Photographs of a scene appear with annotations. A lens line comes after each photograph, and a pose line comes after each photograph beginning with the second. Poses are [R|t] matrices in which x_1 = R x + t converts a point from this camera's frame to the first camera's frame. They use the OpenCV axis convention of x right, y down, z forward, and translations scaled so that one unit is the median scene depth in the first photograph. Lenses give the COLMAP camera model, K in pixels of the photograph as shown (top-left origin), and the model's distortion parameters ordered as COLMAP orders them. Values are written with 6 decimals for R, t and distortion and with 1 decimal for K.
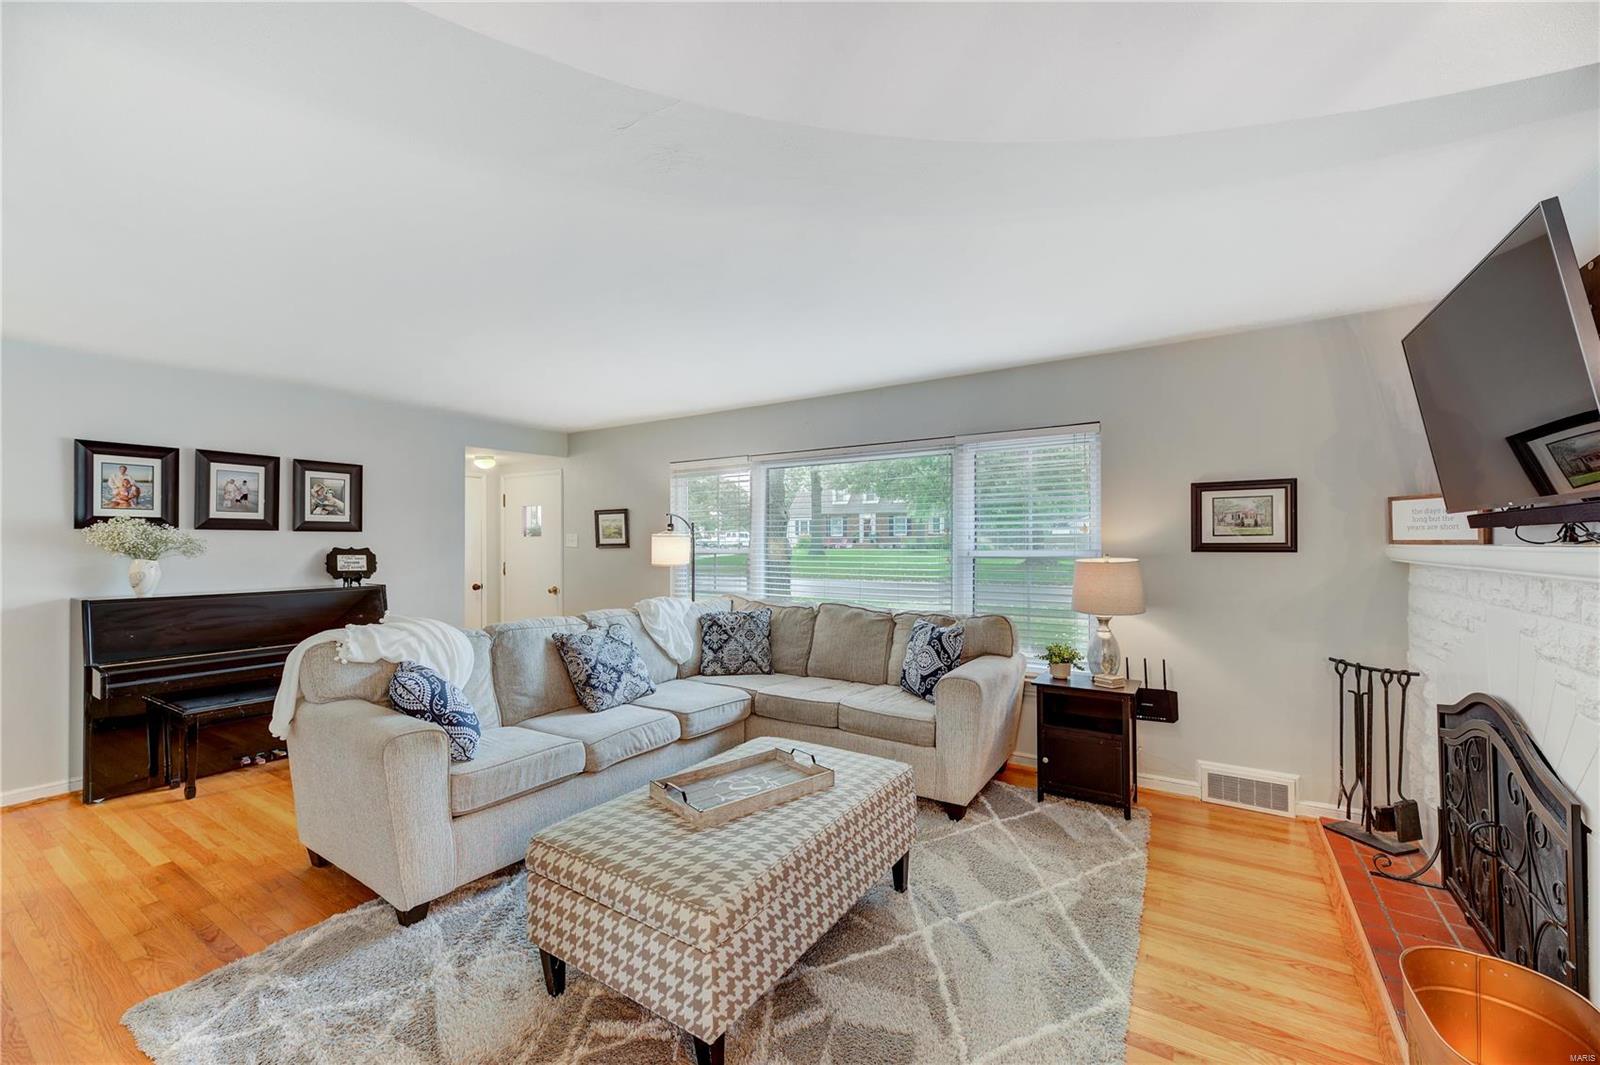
lens RADIAL K [[640.9, 0, 801.3], [0, 640.9, 536.0], [0, 0, 1]] dist [0.008821, -0.001262]
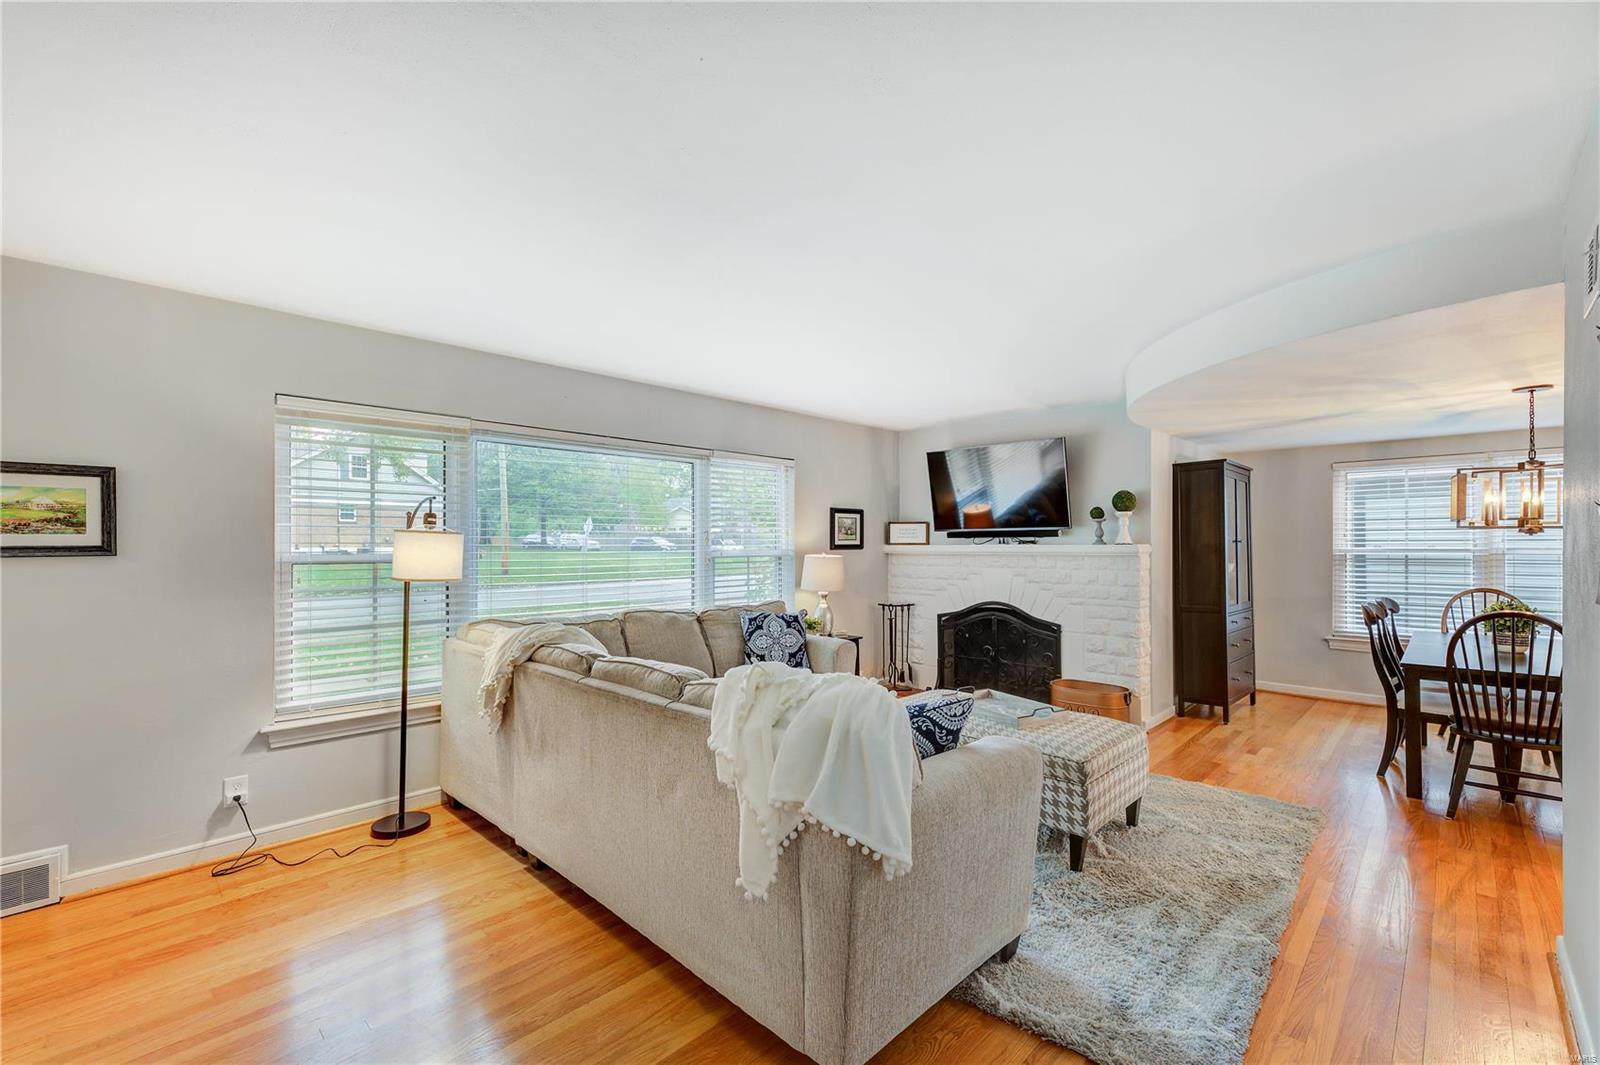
lens RADIAL K [[674.4, 0, 797.3], [0, 674.4, 541.5], [0, 0, 1]] dist [0.000958, 0.000017]
pose [[0.206464, 0.003871, 0.978446, -0.900508], [-0.010151, 0.999947, -0.001814, 0.007039], [-0.978401, -0.009558, 0.206493, 0.605681]]
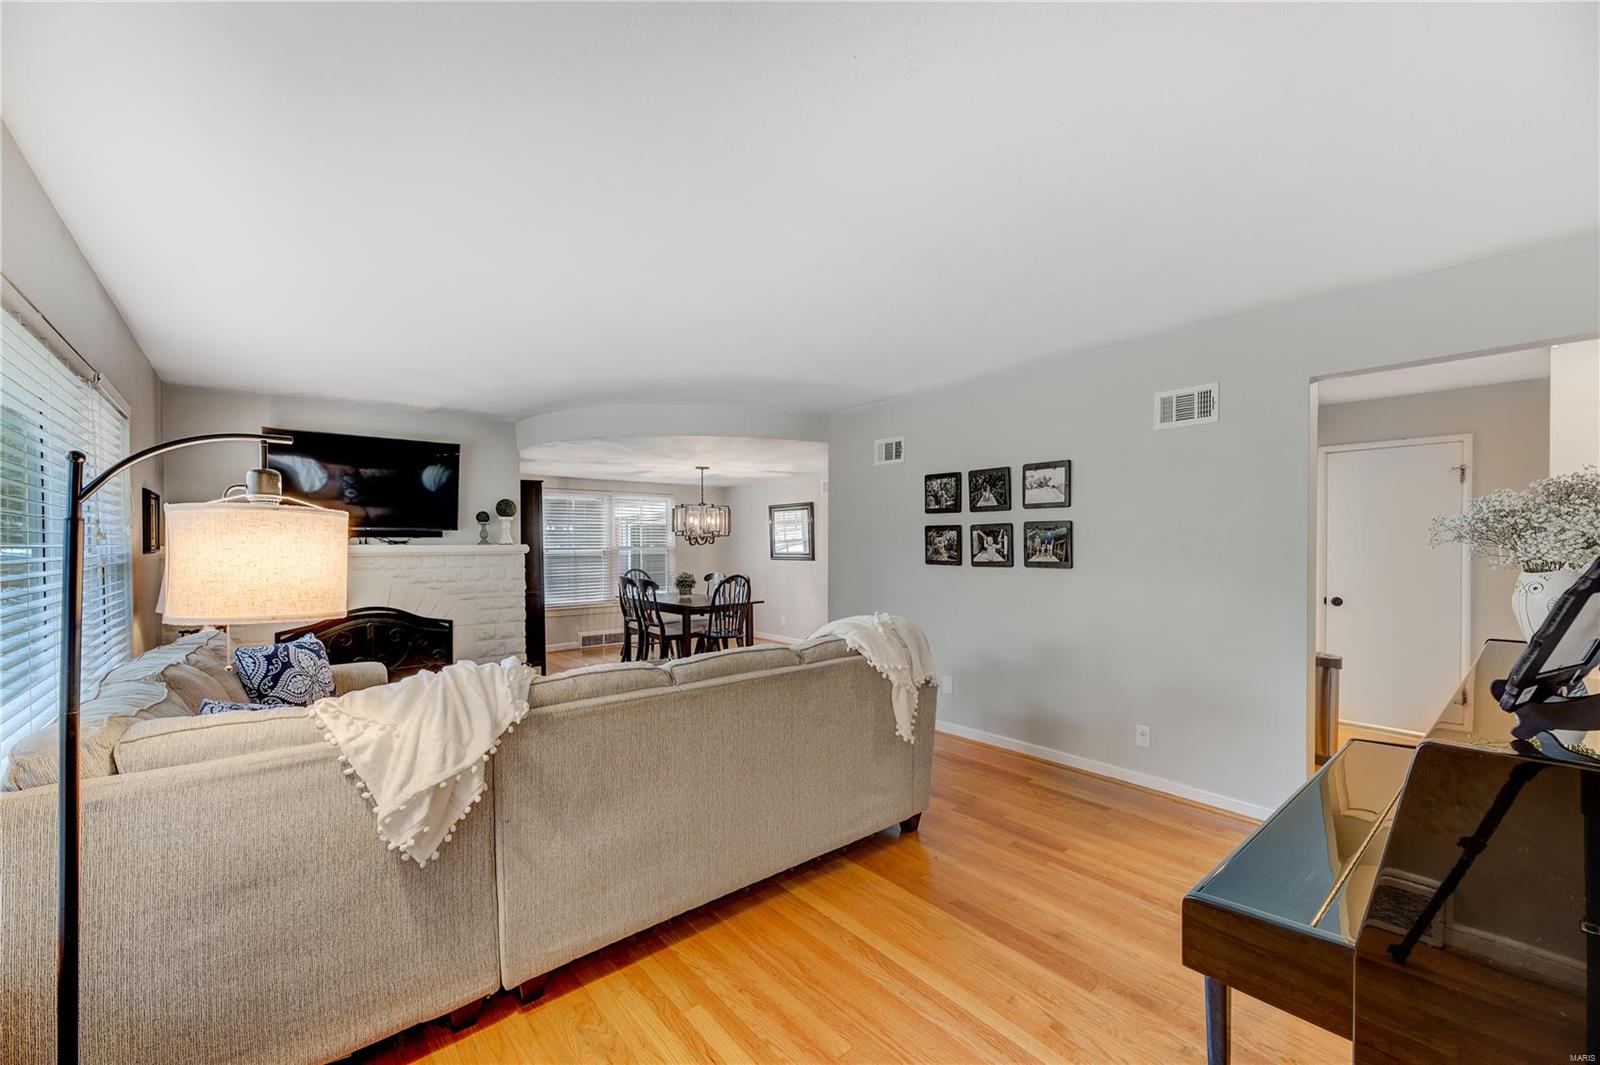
lens RADIAL K [[640.9, 0, 799.5], [0, 640.9, 540.1], [0, 0, 1]] dist [0.008821, -0.001262]
pose [[-0.955341, 0.004886, 0.295466, -0.571186], [-0.000018, 0.999862, -0.016592, 0.018291], [-0.295507, -0.015857, -0.955209, 1.481802]]
